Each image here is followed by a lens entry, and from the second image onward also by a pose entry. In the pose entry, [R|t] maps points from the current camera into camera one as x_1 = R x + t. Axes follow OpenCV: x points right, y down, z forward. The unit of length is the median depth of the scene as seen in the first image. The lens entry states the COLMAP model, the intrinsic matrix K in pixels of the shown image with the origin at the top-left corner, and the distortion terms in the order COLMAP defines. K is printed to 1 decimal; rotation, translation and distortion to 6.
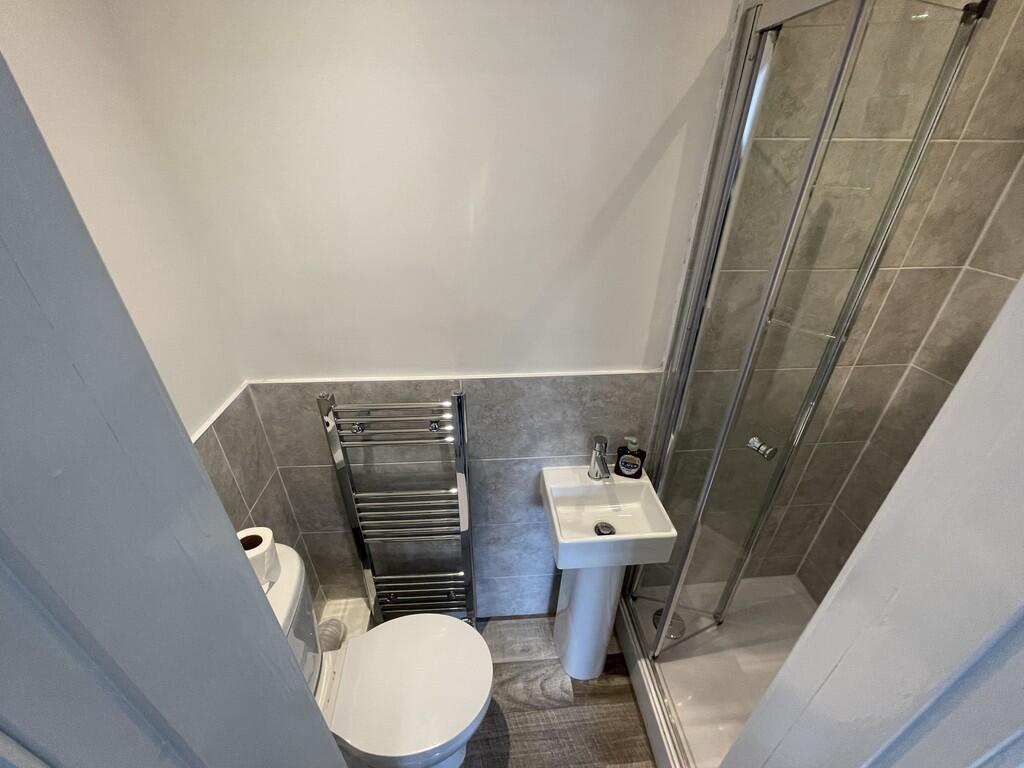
lens RADIAL K [[412.8, 0, 511.7], [0, 412.8, 375.8], [0, 0, 1]] dist [0.009754, -0.000313]
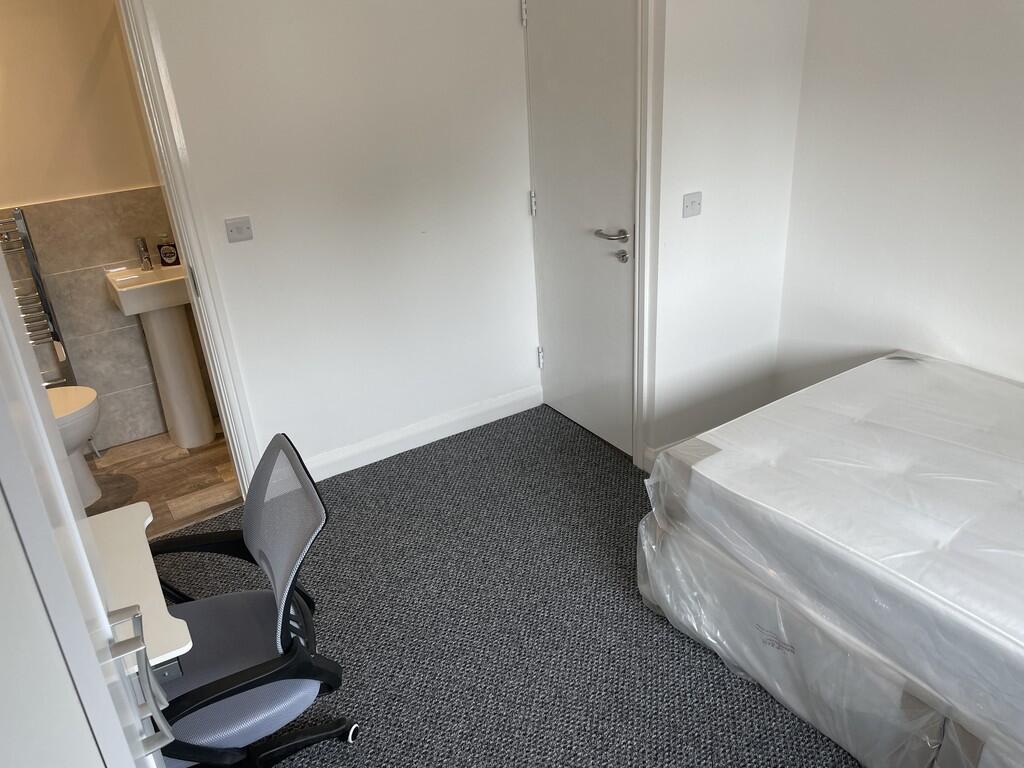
lens RADIAL K [[778.4, 0, 518.2], [0, 778.4, 376.8], [0, 0, 1]] dist [0.026989, -0.007567]
pose [[0.868668, -0.251263, 0.426946, 0.073394], [0.293345, 0.955381, -0.034587, 1.129929], [-0.399205, 0.155287, 0.903616, -1.992040]]
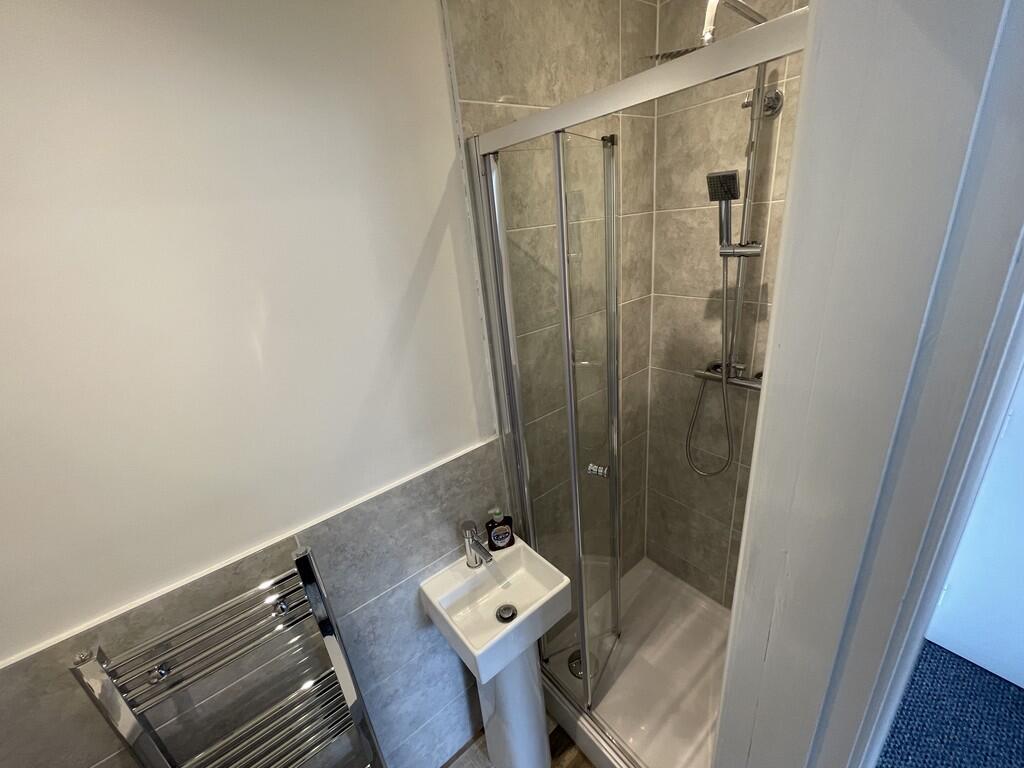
lens RADIAL K [[412.8, 0, 507.8], [0, 412.8, 382.3], [0, 0, 1]] dist [0.009754, -0.000313]
pose [[0.830751, -0.292226, 0.473769, -0.070934], [0.363430, 0.929421, -0.063995, -0.062974], [-0.421629, 0.225346, 0.878321, 0.032971]]
